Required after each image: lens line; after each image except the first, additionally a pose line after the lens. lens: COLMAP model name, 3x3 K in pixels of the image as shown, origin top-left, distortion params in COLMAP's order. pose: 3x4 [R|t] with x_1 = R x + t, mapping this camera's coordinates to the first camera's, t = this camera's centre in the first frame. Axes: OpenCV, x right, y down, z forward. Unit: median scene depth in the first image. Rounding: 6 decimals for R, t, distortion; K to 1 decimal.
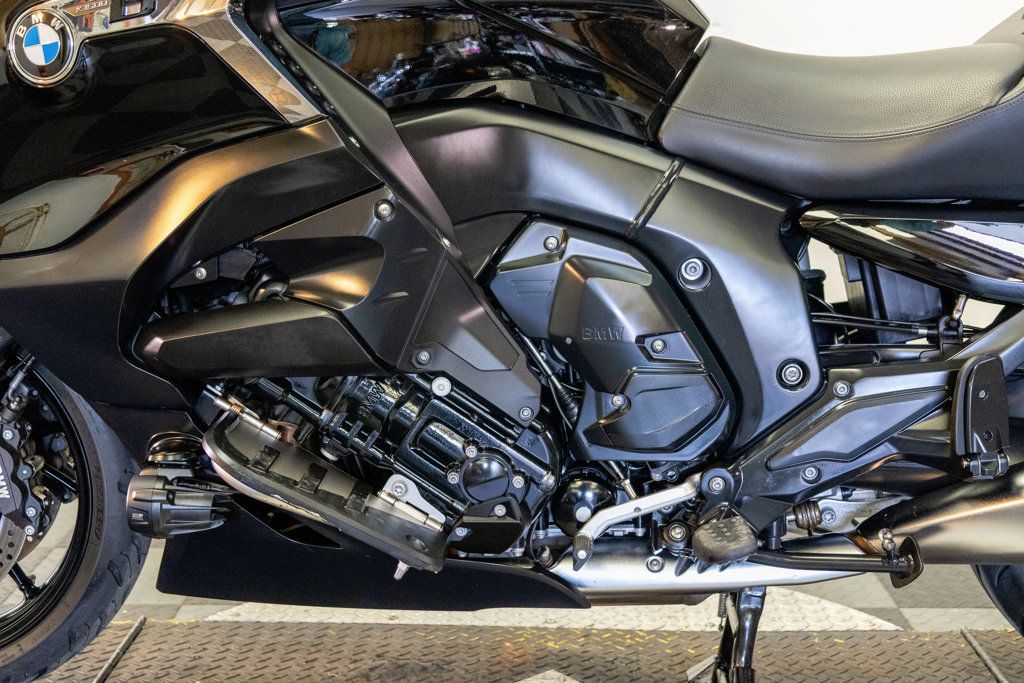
lens RADIAL K [[1519.6, 0, 504.3], [0, 1519.6, 341.8], [0, 0, 1]] dist [0.025795, 0.009132]
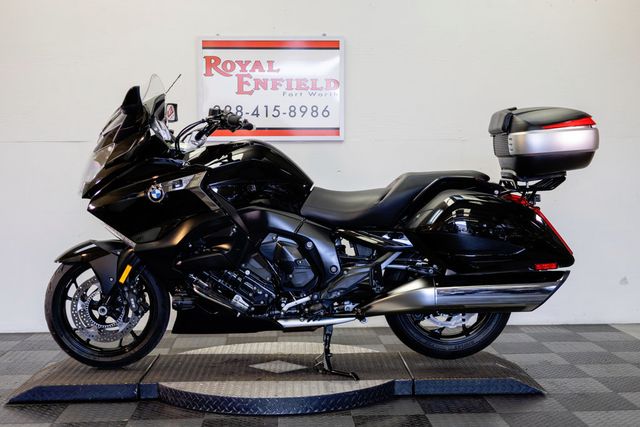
lens RADIAL K [[949.8, 0, 315.2], [0, 949.8, 213.7], [0, 0, 1]] dist [0.025795, 0.009132]
pose [[0.998965, -0.015438, 0.042788, 0.034050], [0.020718, 0.991834, -0.125844, 0.196981], [-0.040496, 0.126601, 0.991127, -1.570419]]
